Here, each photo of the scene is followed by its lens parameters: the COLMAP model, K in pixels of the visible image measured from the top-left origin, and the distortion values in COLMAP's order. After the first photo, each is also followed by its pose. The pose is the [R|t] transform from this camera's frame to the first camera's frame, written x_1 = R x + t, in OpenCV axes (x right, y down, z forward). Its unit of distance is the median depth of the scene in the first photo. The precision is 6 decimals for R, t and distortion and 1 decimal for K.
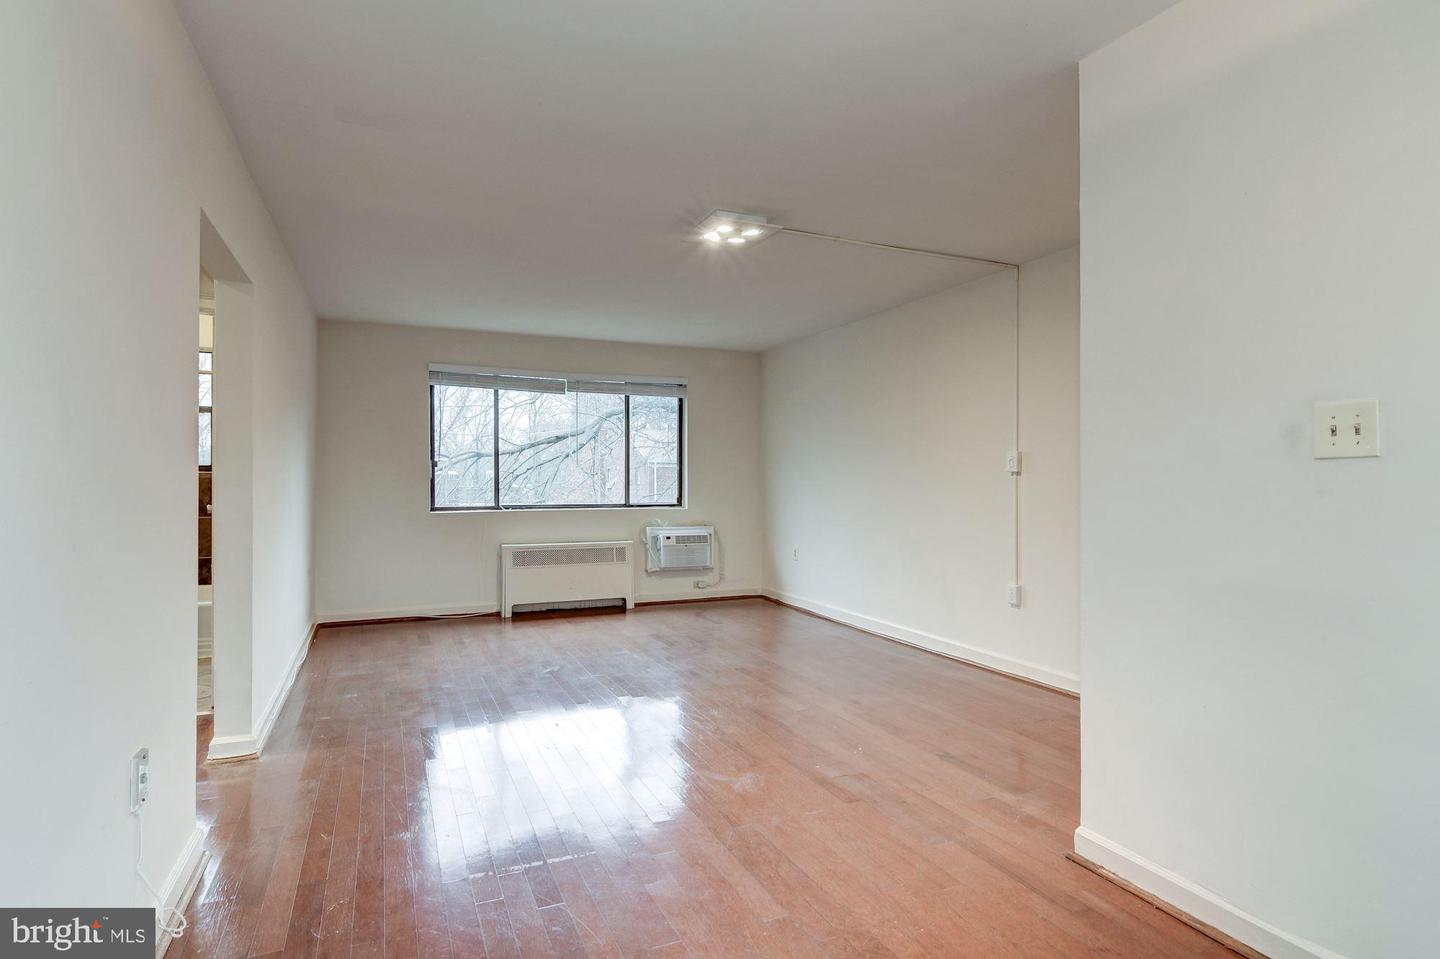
lens RADIAL K [[750.9, 0, 719.1], [0, 750.9, 482.0], [0, 0, 1]] dist [0.014356, -0.013135]
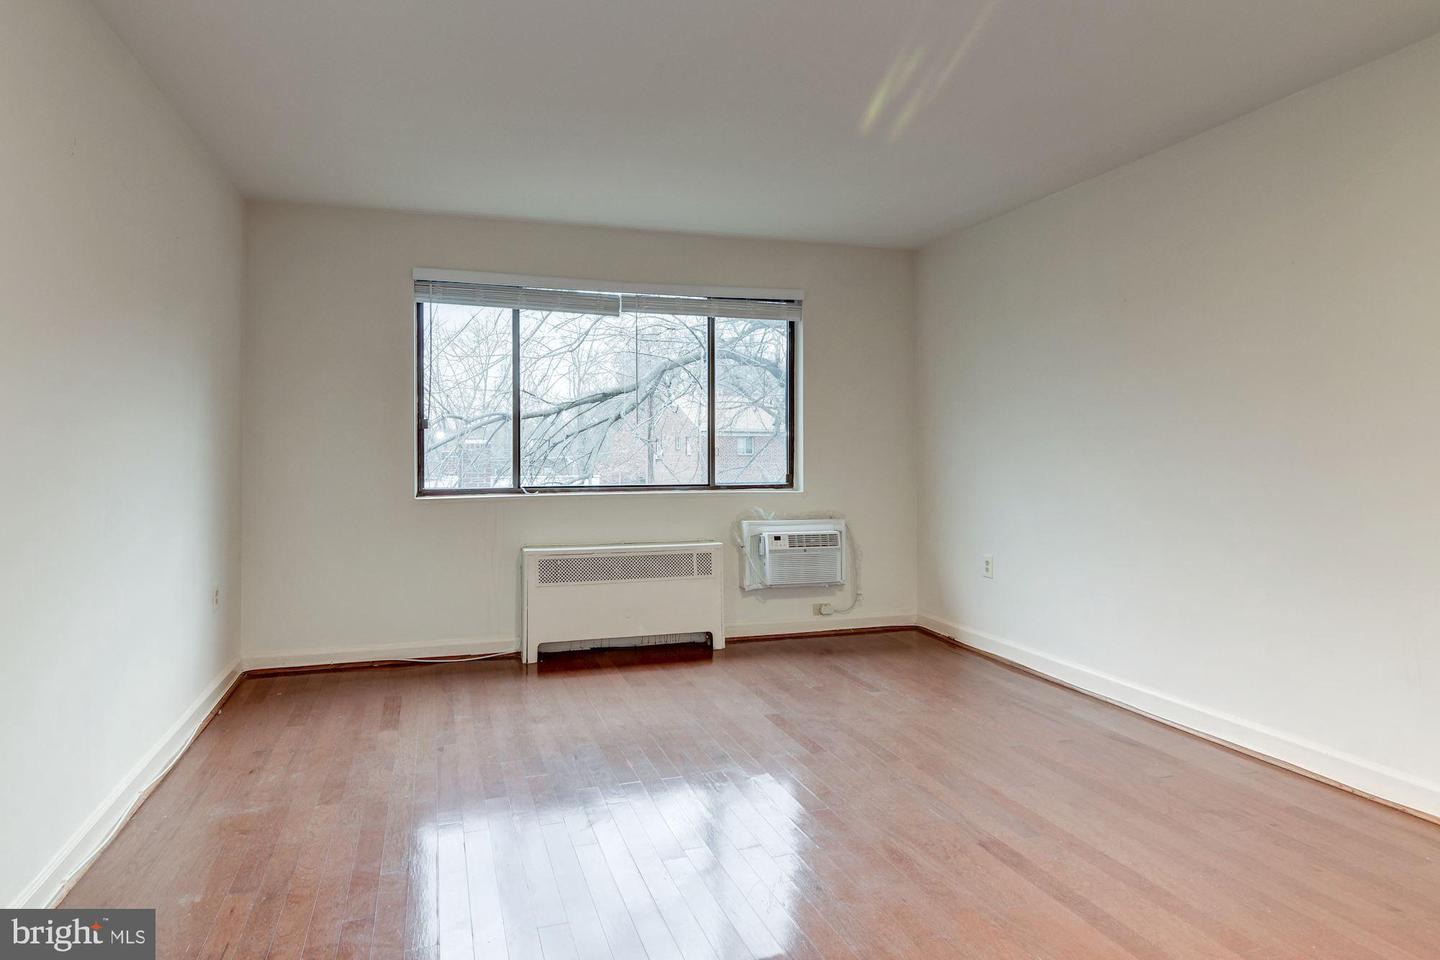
lens RADIAL K [[786.6, 0, 664.8], [0, 786.6, 445.1], [0, 0, 1]] dist [0.013711, 0.000397]
pose [[0.991238, -0.001642, -0.132081, -0.074194], [0.000770, 0.999978, -0.006658, -0.000446], [0.132089, 0.006498, 0.991217, 0.324734]]
